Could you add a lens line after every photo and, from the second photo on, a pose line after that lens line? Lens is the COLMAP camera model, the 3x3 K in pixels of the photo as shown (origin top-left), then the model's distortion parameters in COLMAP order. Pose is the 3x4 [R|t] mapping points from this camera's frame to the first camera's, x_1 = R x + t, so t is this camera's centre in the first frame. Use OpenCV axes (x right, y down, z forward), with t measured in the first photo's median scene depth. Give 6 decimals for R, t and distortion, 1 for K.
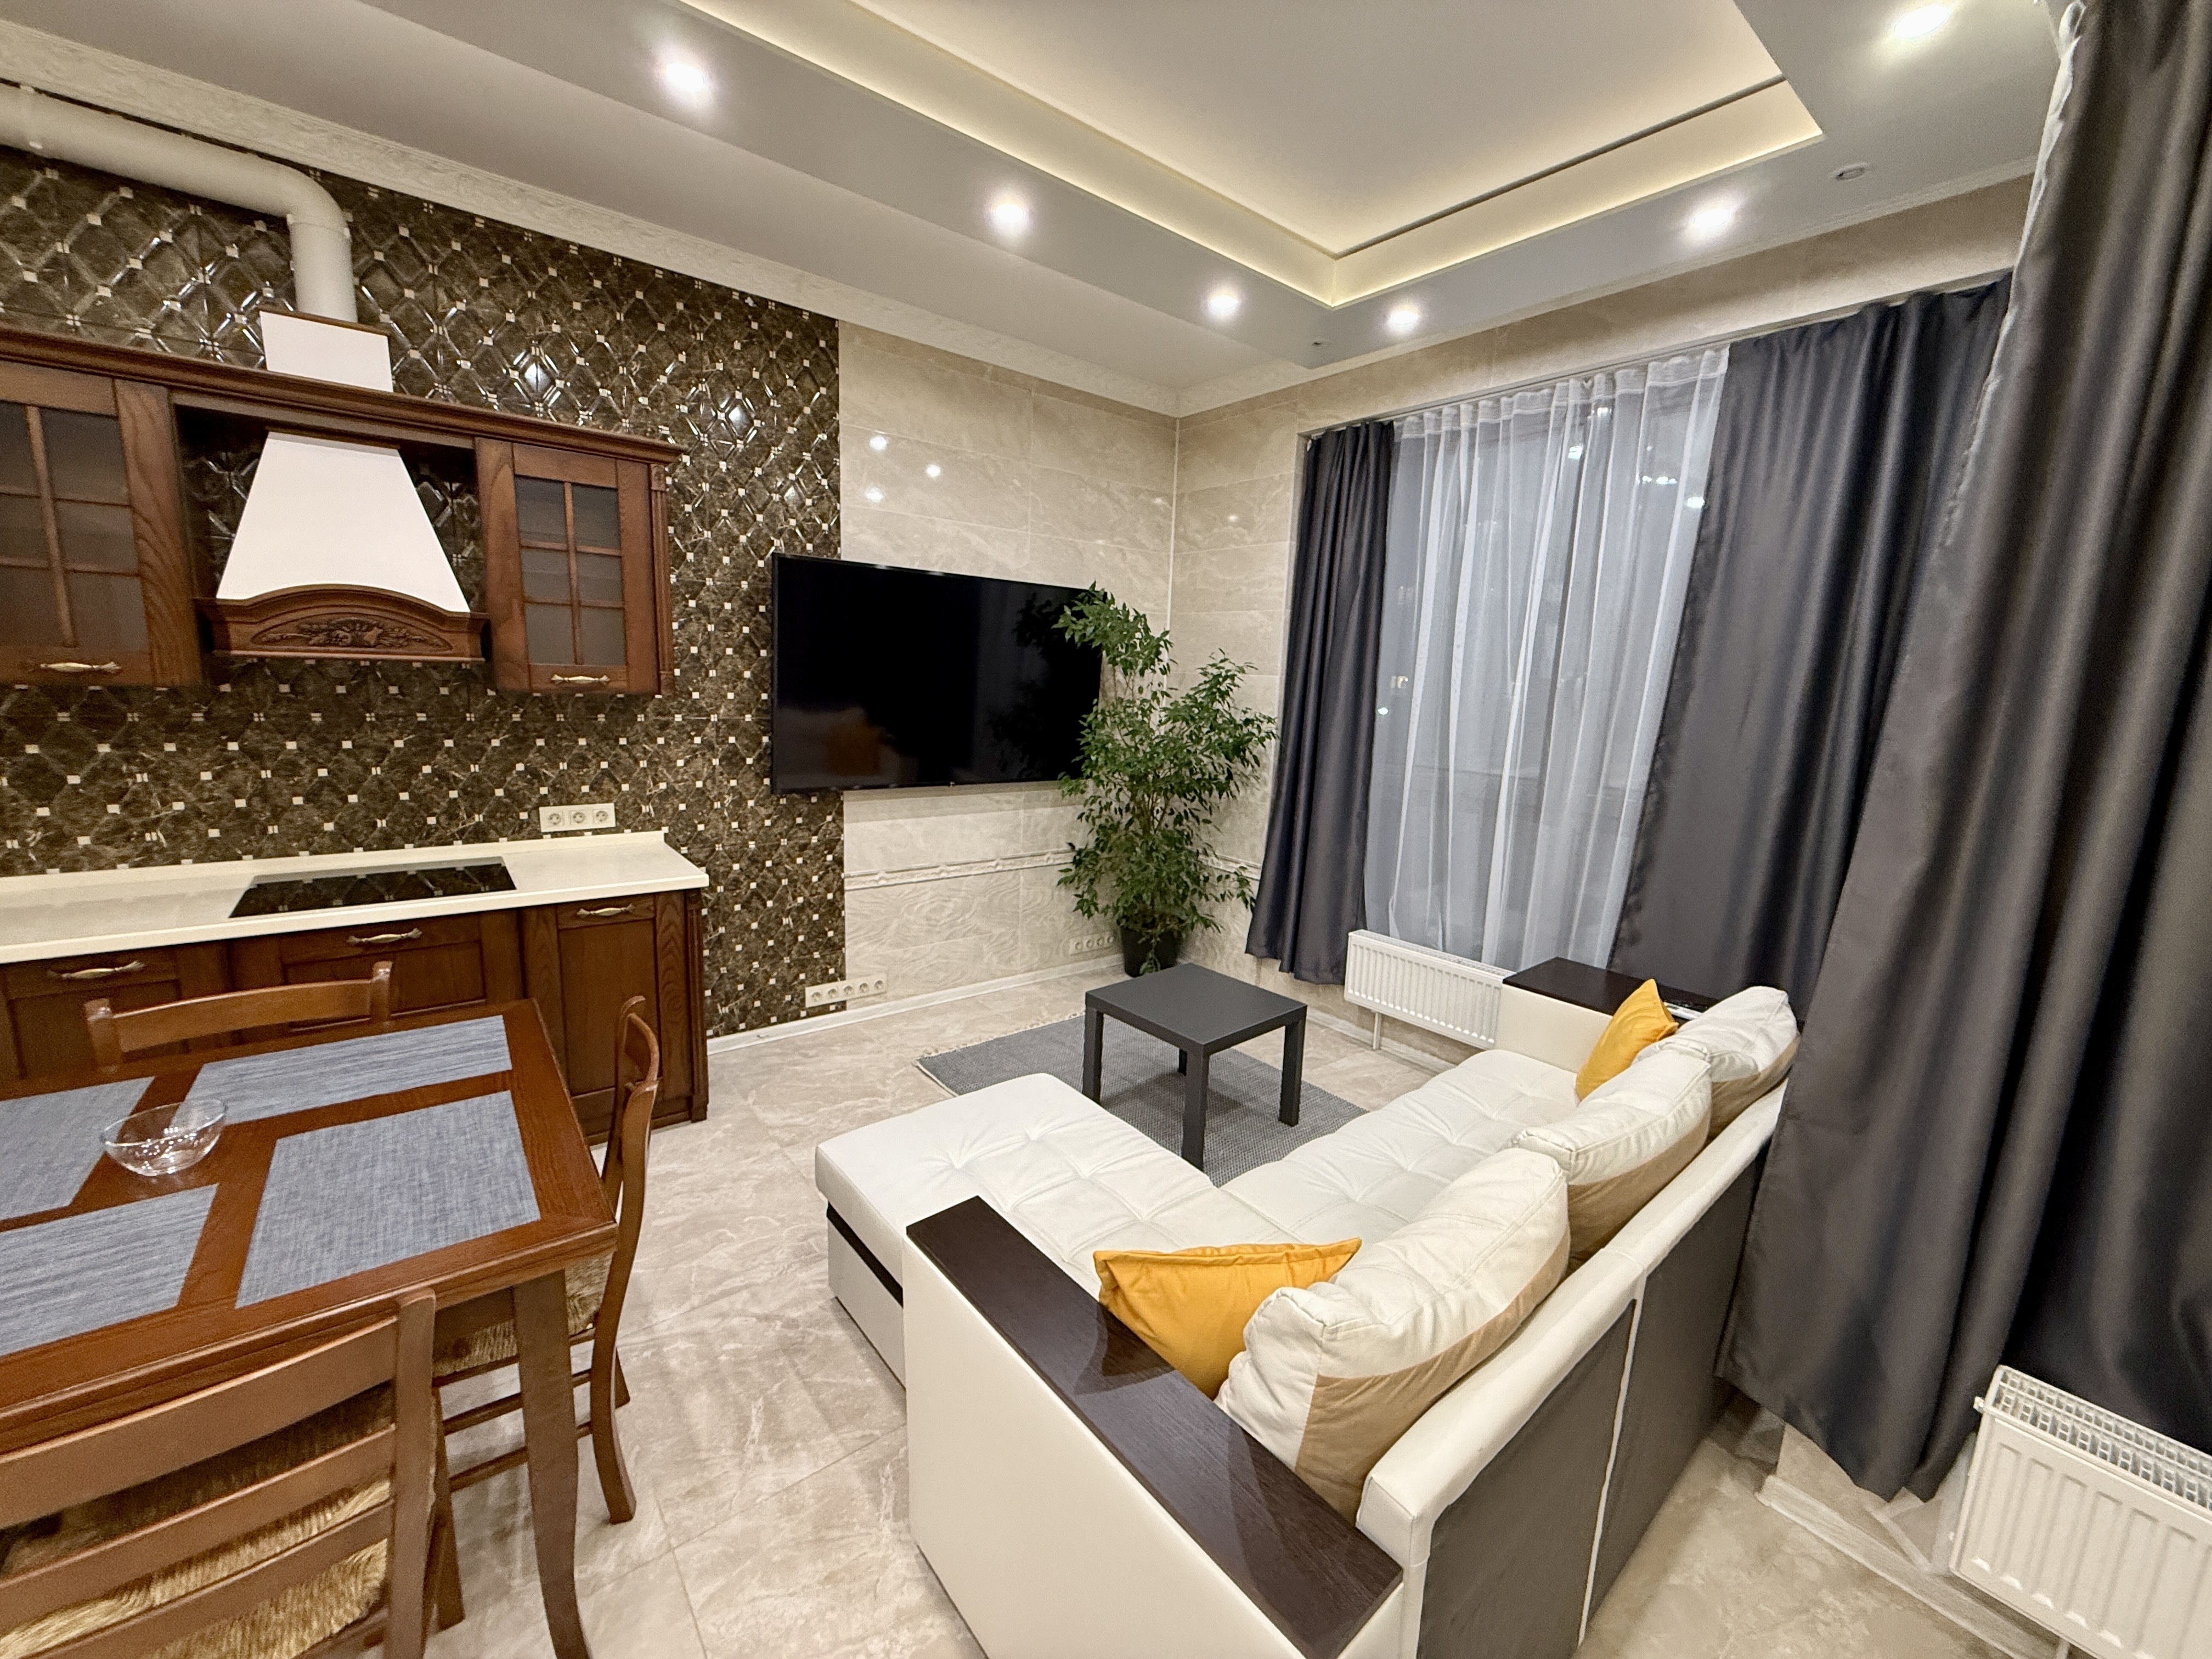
lens RADIAL K [[879.7, 0, 1100.3], [0, 879.7, 829.1], [0, 0, 1]] dist [0.000297, 0.000305]
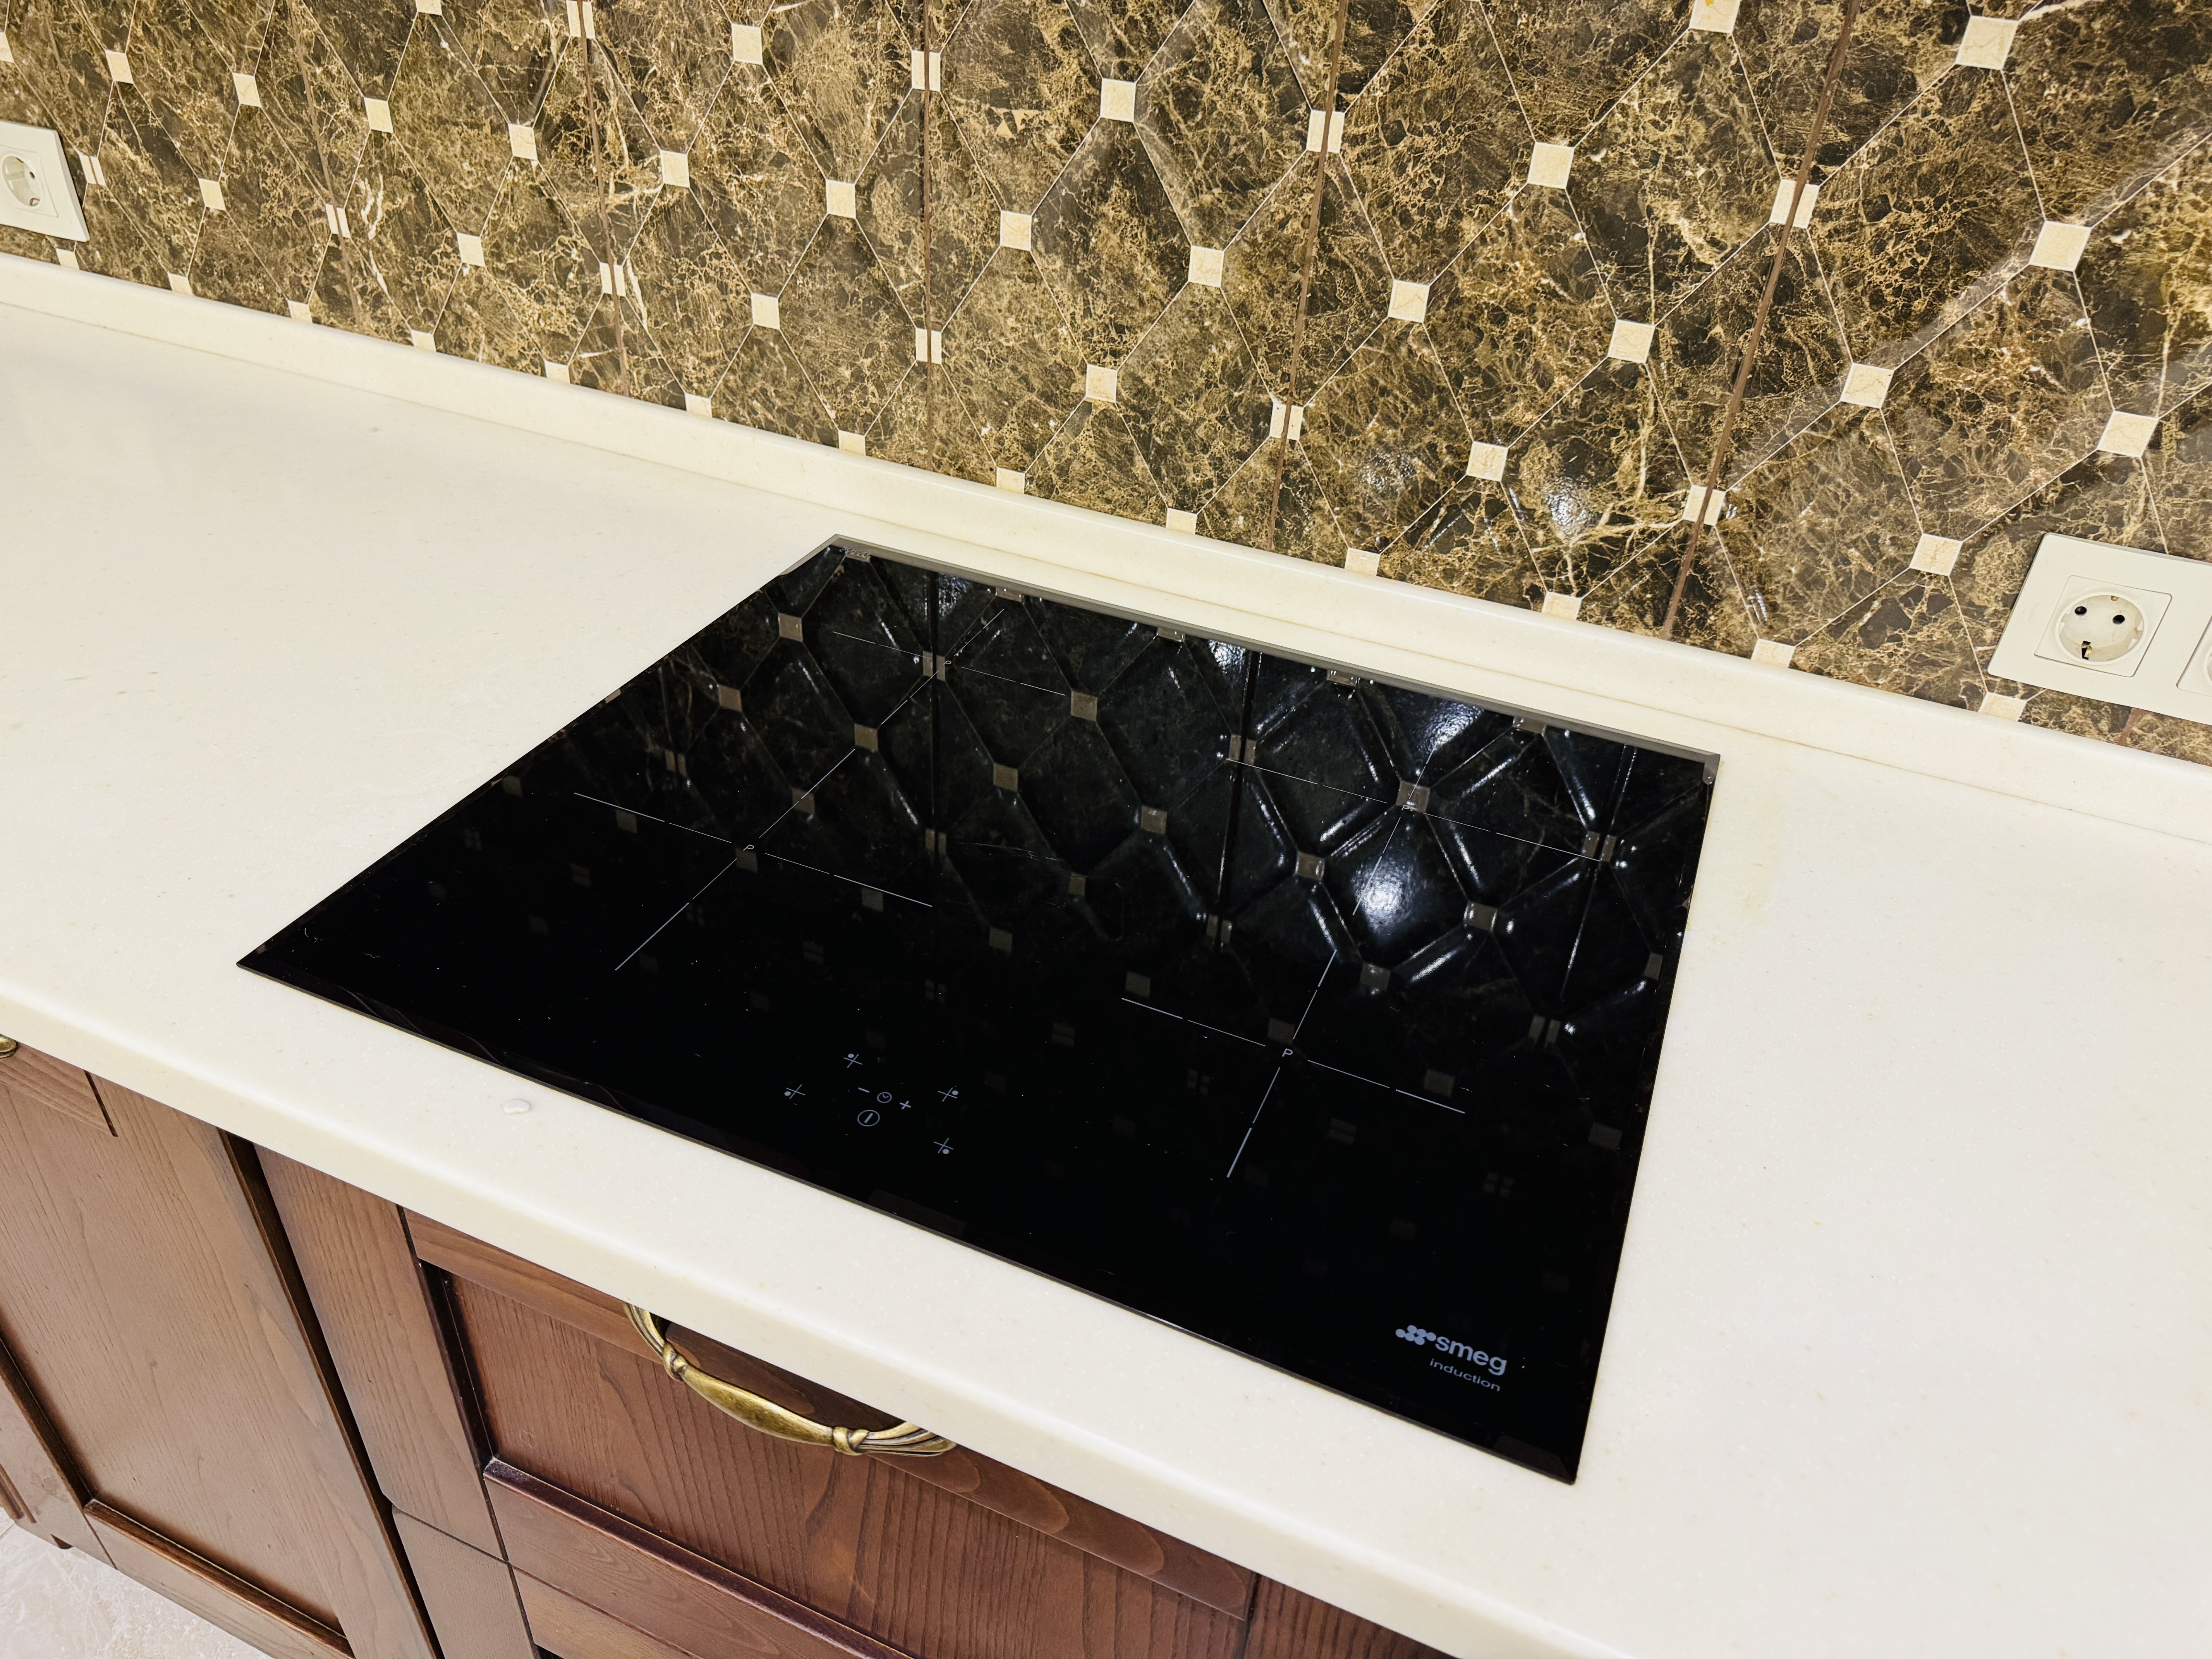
lens RADIAL K [[1563.9, 0, 1116.3], [0, 1563.9, 838.1], [0, 0, 1]] dist [0.054278, -0.066662]
pose [[0.489161, 0.505297, -0.710912, -0.529770], [-0.194064, 0.857708, 0.476104, -0.085523], [0.850329, -0.094929, 0.517618, 0.764549]]
